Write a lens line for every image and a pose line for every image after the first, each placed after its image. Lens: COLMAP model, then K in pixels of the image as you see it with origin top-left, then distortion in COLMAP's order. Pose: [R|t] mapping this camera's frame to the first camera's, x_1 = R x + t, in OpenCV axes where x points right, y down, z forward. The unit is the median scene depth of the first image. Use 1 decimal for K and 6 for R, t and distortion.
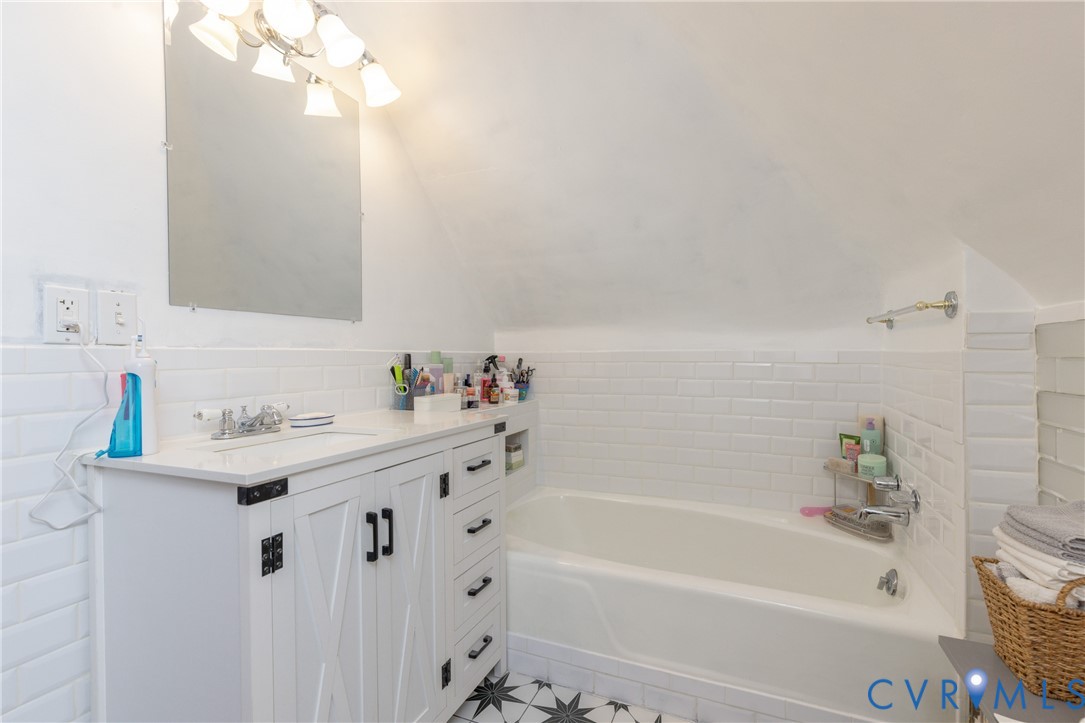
lens RADIAL K [[493.9, 0, 550.2], [0, 493.9, 361.3], [0, 0, 1]] dist [-0.004871, 0.000529]
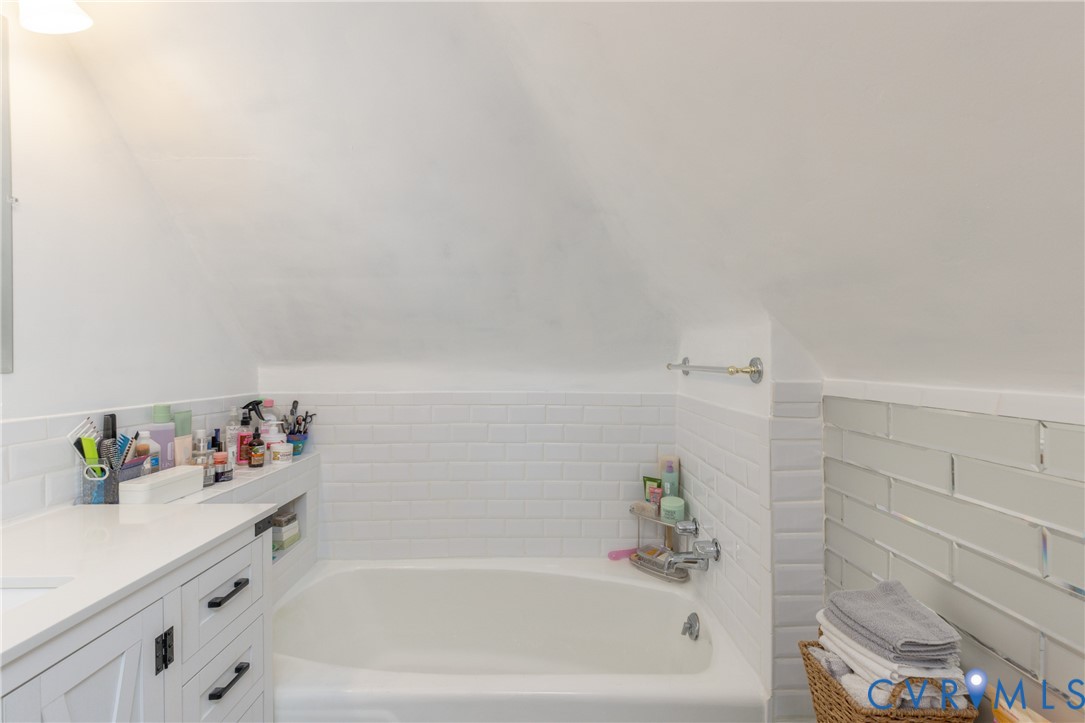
lens RADIAL K [[493.9, 0, 538.6], [0, 493.9, 369.8], [0, 0, 1]] dist [-0.004871, 0.000529]
pose [[0.921673, 0.003274, 0.387953, -0.010475], [-0.007666, 0.999923, 0.009773, -0.091731], [-0.387891, -0.011982, 0.921627, 0.162297]]
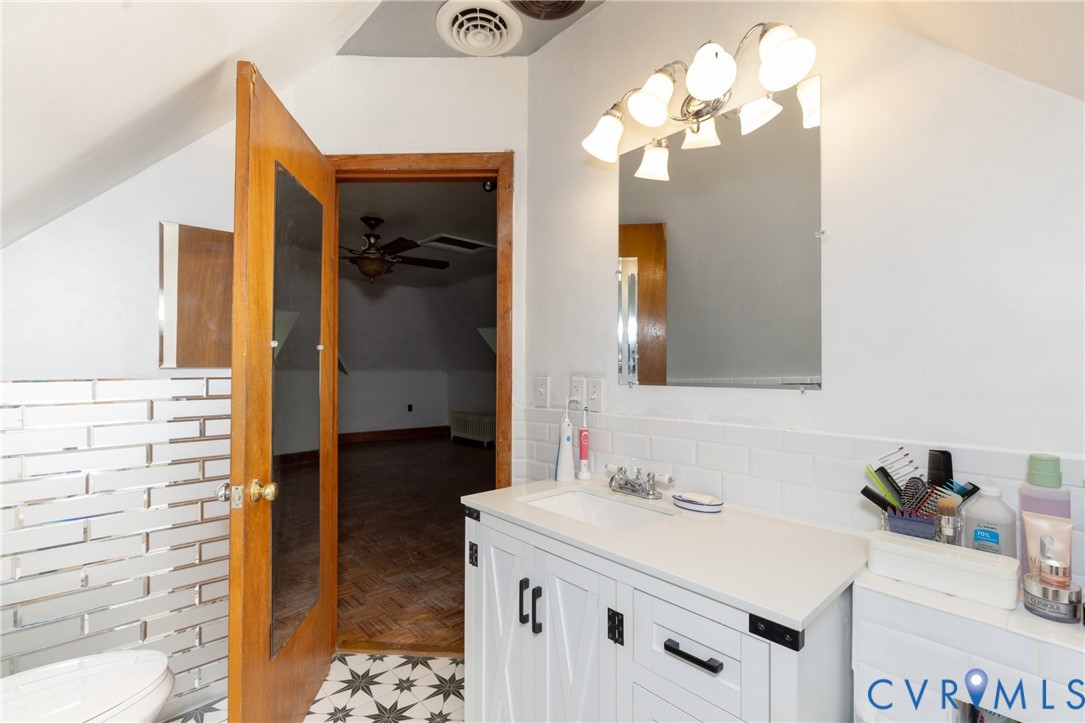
lens RADIAL K [[493.9, 0, 545.4], [0, 493.9, 353.5], [0, 0, 1]] dist [-0.004871, 0.000529]
pose [[-0.430286, -0.022901, -0.902402, 0.380033], [-0.005086, 0.999724, -0.022946, -0.108135], [0.902678, -0.005283, -0.430284, 0.898657]]
